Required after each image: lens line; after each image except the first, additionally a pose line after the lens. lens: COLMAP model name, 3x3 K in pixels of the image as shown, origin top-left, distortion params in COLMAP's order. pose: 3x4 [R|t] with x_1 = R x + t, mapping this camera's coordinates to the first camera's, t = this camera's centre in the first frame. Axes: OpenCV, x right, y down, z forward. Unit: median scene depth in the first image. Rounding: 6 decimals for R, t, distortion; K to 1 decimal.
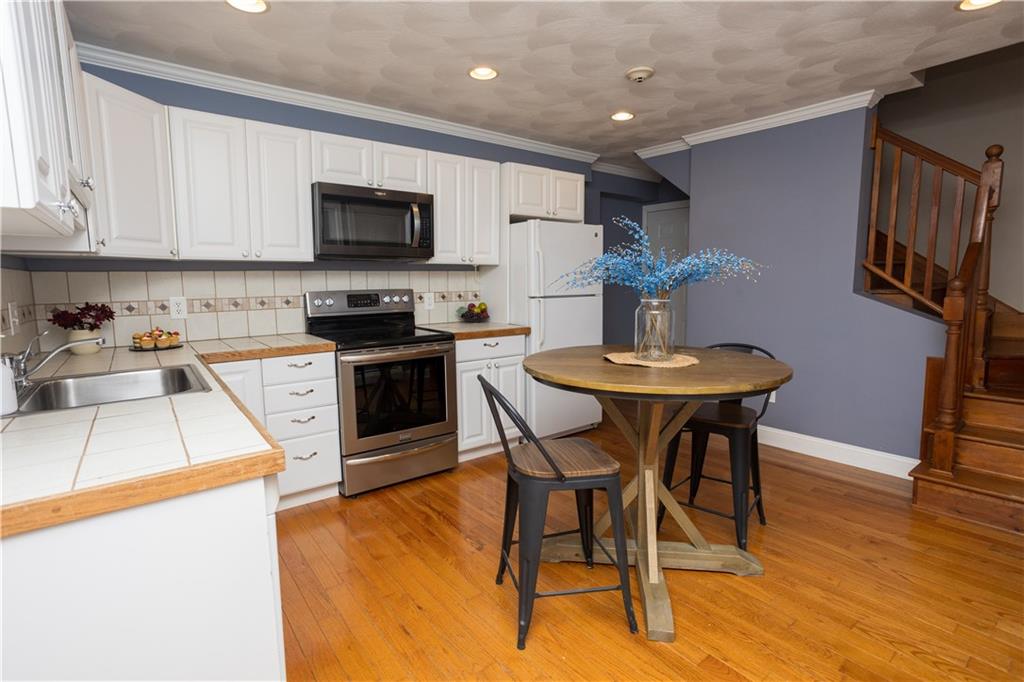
lens RADIAL K [[501.8, 0, 510.4], [0, 501.8, 337.7], [0, 0, 1]] dist [-0.047168, 0.028801]
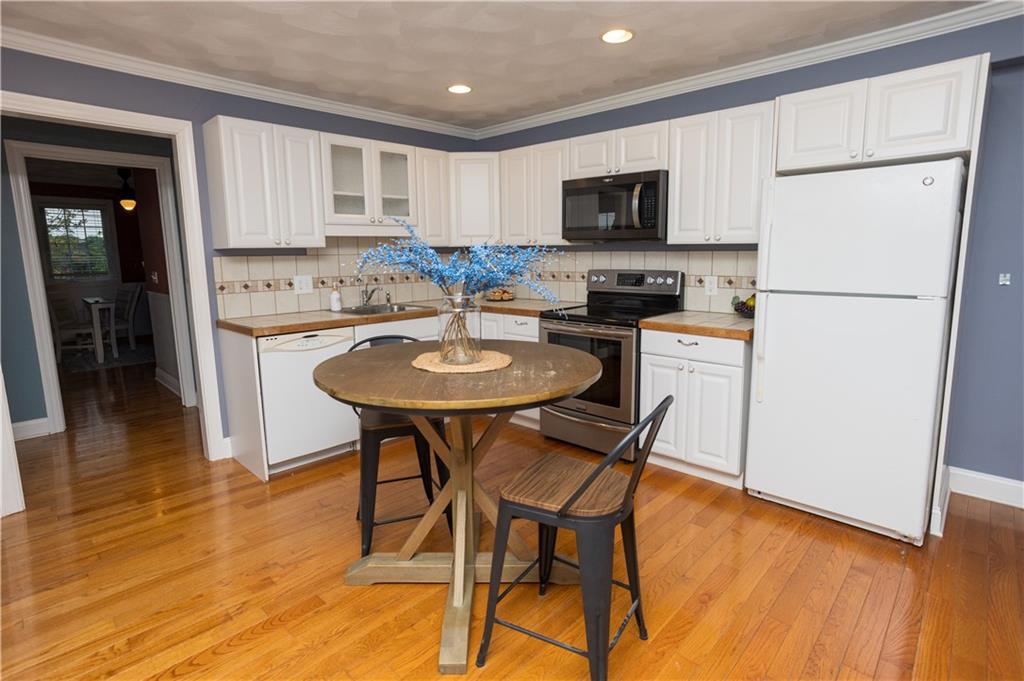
lens RADIAL K [[501.8, 0, 505.4], [0, 501.8, 340.0], [0, 0, 1]] dist [-0.047168, 0.028801]
pose [[0.140342, 0.177731, -0.974021, 0.806350], [-0.104586, 0.980914, 0.163919, -0.105145], [0.984564, 0.078864, 0.156252, 0.641069]]
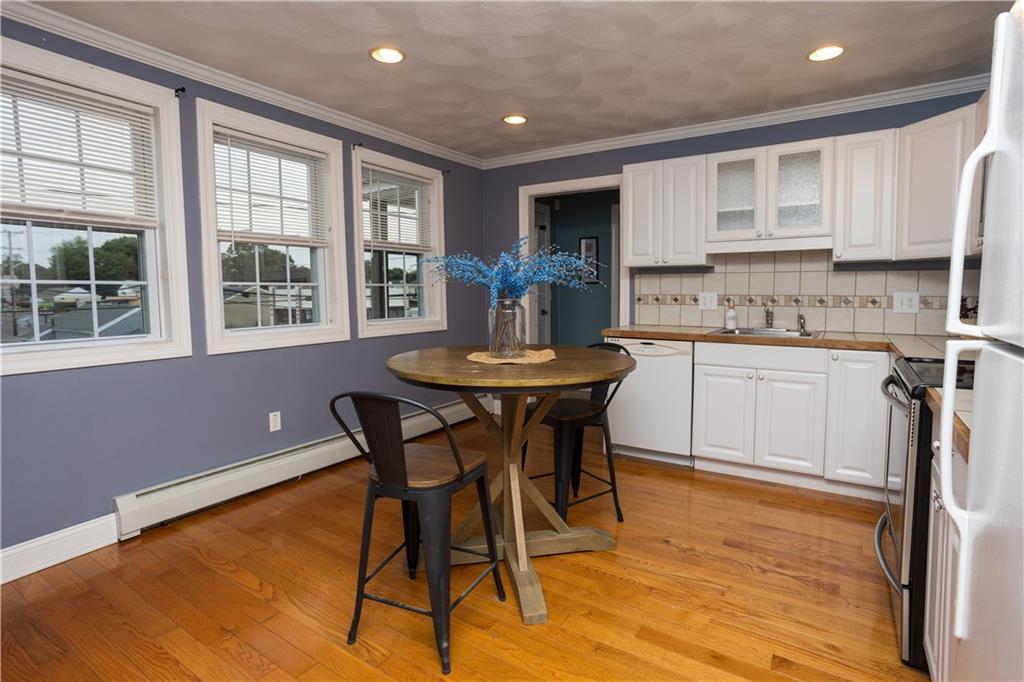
lens RADIAL K [[501.8, 0, 523.5], [0, 501.8, 334.9], [0, 0, 1]] dist [-0.047168, 0.028801]
pose [[-0.934565, 0.046965, -0.352679, 0.424040], [-0.027647, 0.978666, 0.203588, -0.147417], [0.354716, 0.200017, -0.913329, 1.338292]]
